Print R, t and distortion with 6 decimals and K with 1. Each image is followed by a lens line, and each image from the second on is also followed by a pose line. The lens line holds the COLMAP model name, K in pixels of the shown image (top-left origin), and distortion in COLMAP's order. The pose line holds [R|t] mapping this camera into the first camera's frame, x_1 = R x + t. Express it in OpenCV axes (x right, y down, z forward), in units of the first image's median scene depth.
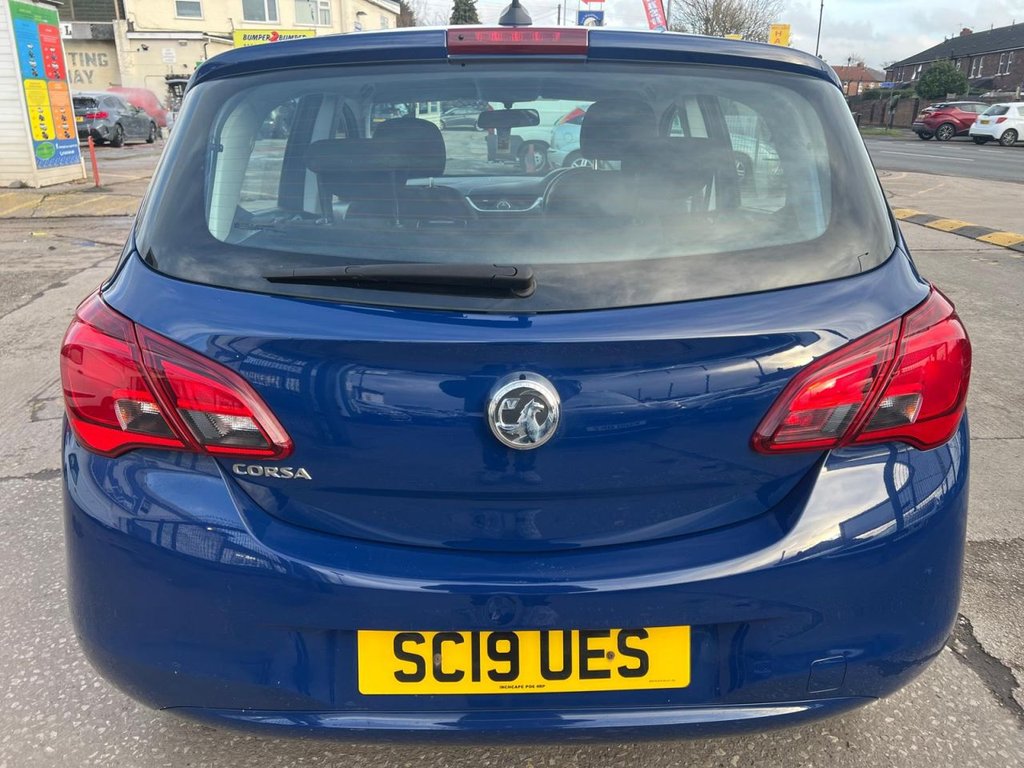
lens RADIAL K [[788.8, 0, 518.8], [0, 788.8, 386.1], [0, 0, 1]] dist [0.049401, -0.057176]
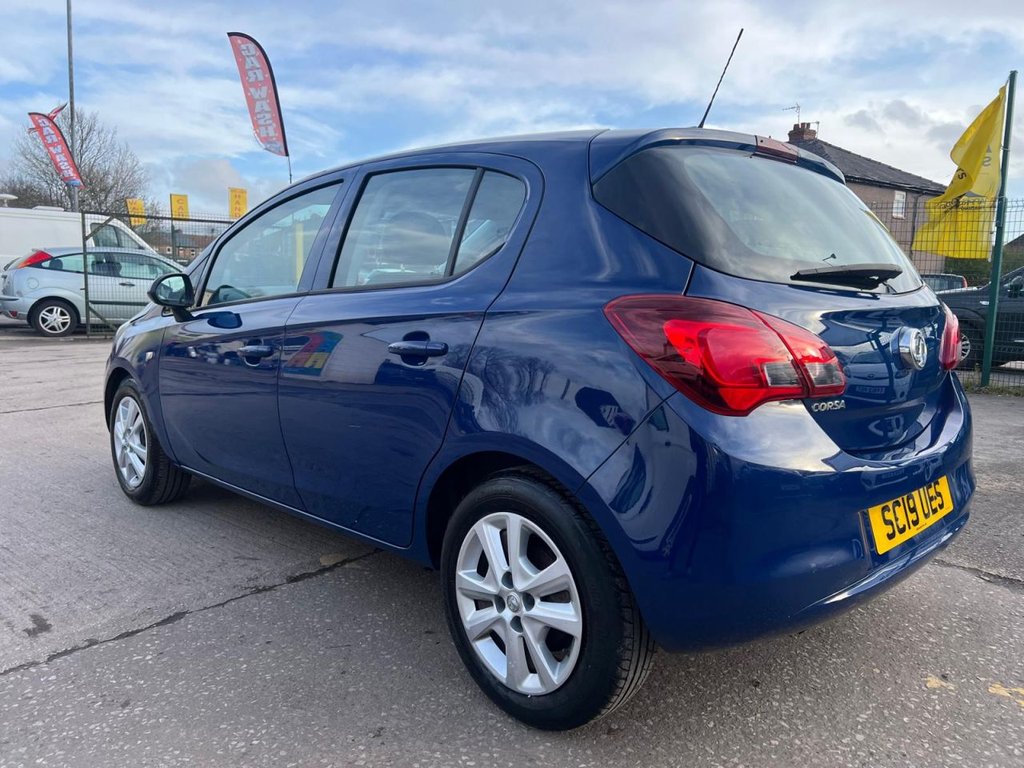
lens RADIAL K [[791.3, 0, 512.0], [0, 791.3, 384.0], [0, 0, 1]] dist [0.078917, -0.102596]
pose [[0.717490, -0.078801, 0.692097, -0.282674], [0.216412, 0.969629, -0.113952, 0.018083], [-0.662098, 0.231537, 0.712753, 0.055816]]
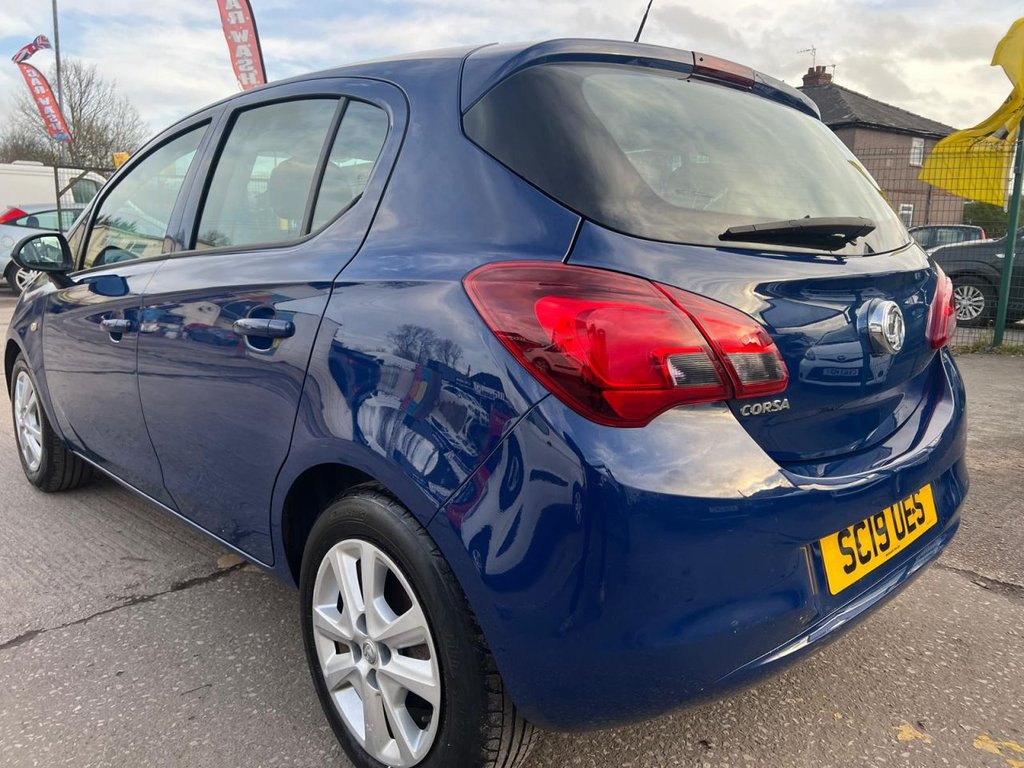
lens RADIAL K [[782.7, 0, 512.0], [0, 782.7, 384.0], [0, 0, 1]] dist [0.077672, -0.097056]
pose [[0.731171, -0.121172, 0.671346, -0.212053], [0.218111, 0.973968, -0.061755, 0.011047], [-0.646387, 0.191581, 0.738567, 0.068690]]
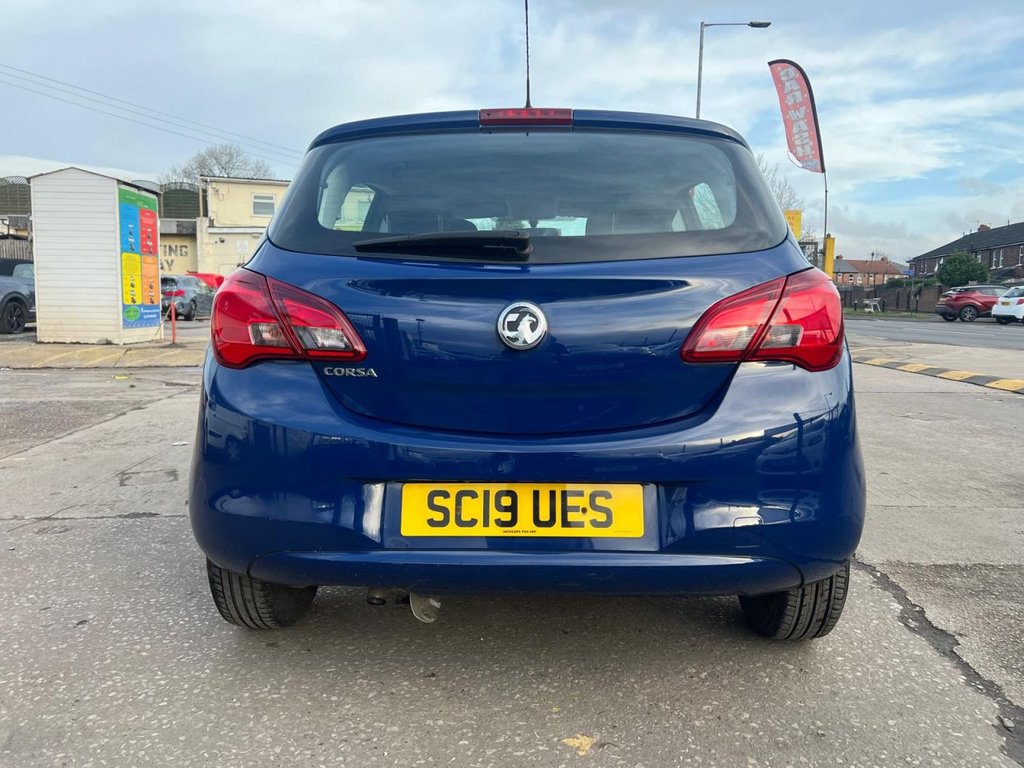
lens RADIAL K [[791.3, 0, 512.0], [0, 791.3, 384.0], [0, 0, 1]] dist [0.078917, -0.102596]
pose [[0.998318, 0.008483, -0.057345, 0.011434], [-0.021669, 0.972131, -0.233436, 0.076099], [0.053767, 0.234286, 0.970680, -0.065265]]
